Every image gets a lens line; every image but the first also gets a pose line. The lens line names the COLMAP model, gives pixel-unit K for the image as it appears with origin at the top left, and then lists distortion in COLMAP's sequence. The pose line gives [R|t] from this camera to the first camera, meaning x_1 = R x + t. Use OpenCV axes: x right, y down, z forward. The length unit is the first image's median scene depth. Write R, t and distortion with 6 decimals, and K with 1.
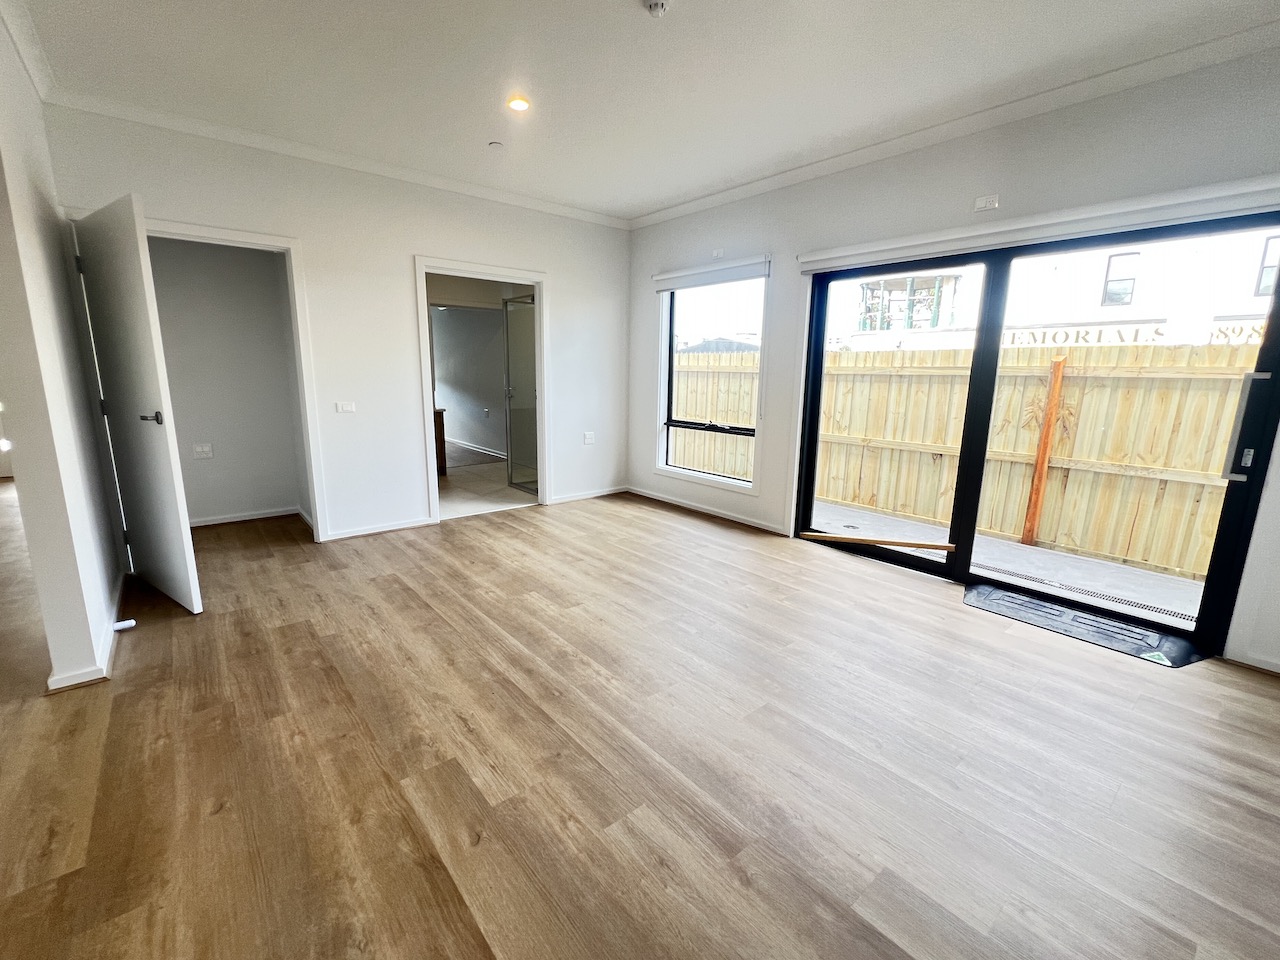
lens RADIAL K [[548.6, 0, 636.4], [0, 548.6, 478.5], [0, 0, 1]] dist [-0.000324, -0.000750]
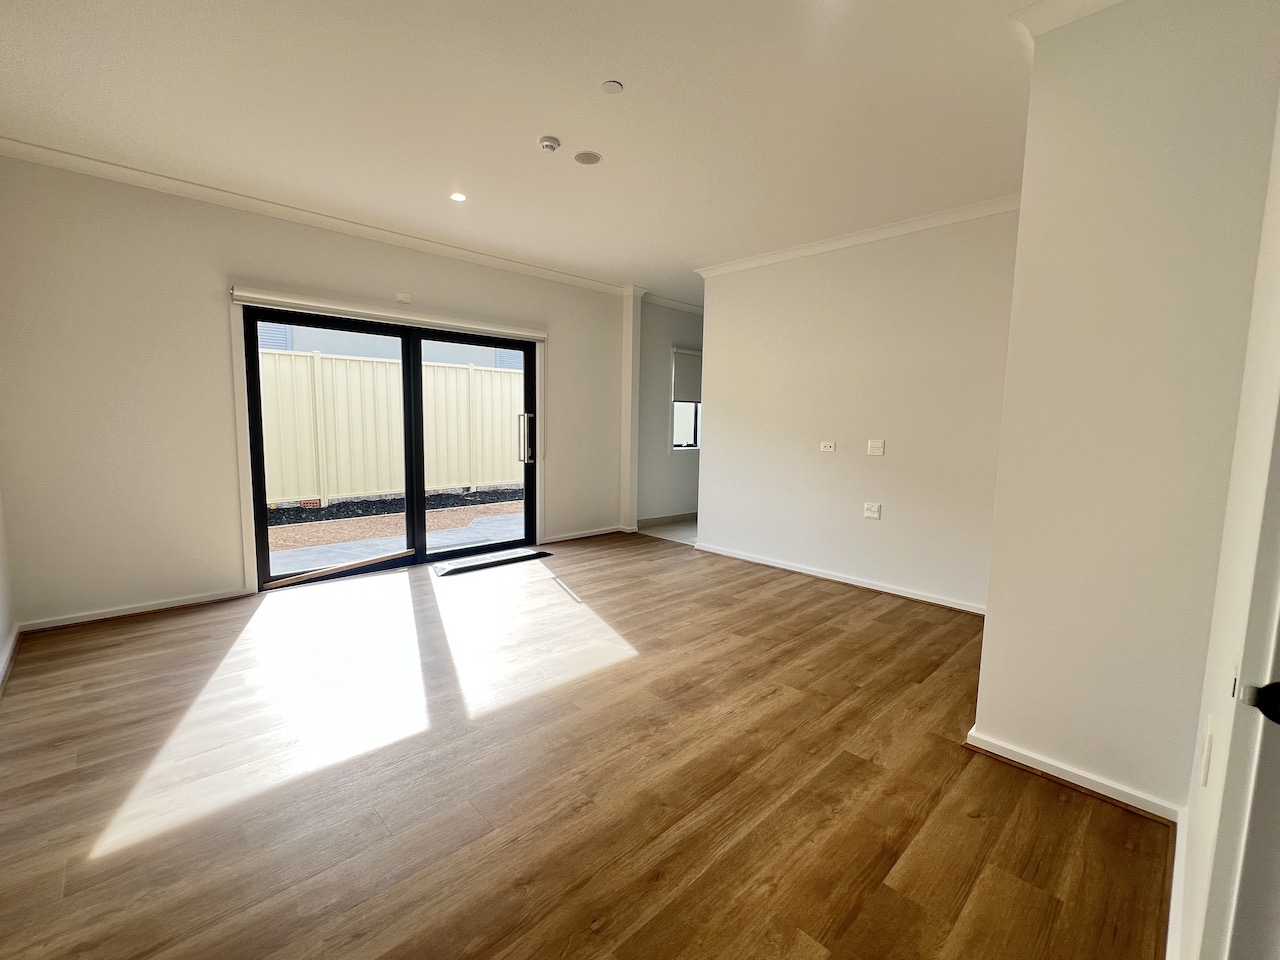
lens RADIAL K [[548.6, 0, 636.4], [0, 548.6, 478.5], [0, 0, 1]] dist [-0.000324, -0.000750]
pose [[-0.086228, -0.121076, 0.988891, -0.690738], [0.176235, 0.975081, 0.134752, -0.095713], [-0.980564, 0.185897, -0.062742, 0.449473]]
